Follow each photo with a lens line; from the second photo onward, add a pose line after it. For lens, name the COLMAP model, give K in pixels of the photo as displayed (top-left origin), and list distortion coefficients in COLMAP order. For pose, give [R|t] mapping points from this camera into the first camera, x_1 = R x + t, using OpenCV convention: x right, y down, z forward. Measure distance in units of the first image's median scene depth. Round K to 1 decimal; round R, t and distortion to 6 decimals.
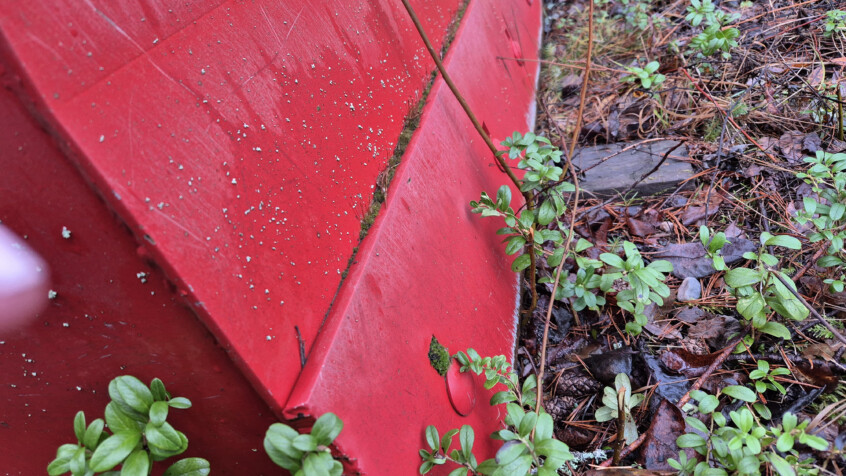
lens RADIAL K [[563.1, 0, 423.0], [0, 563.1, 238.4], [0, 0, 1]] dist [-0.004531, -0.002464]
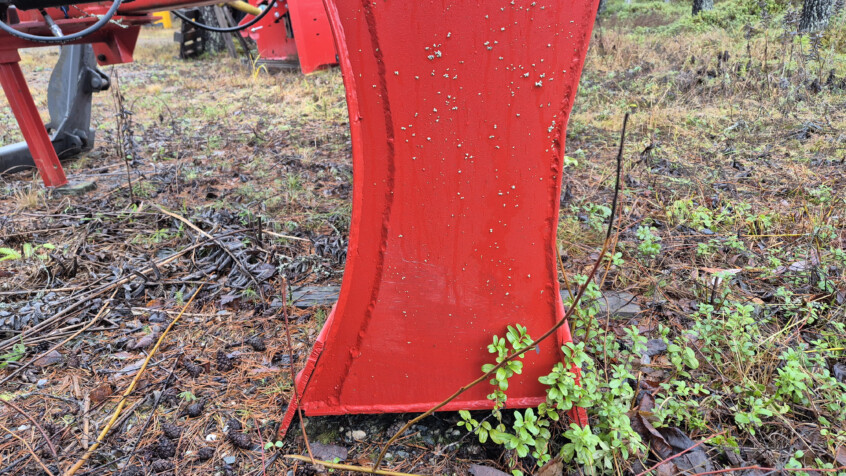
lens RADIAL K [[563.1, 0, 422.7], [0, 563.1, 237.8], [0, 0, 1]] dist [-0.004531, -0.002464]
pose [[0.967134, 0.185416, 0.173992, -0.655550], [-0.135894, 0.955278, -0.262635, 0.263662], [-0.214907, 0.230359, 0.949078, -0.780669]]
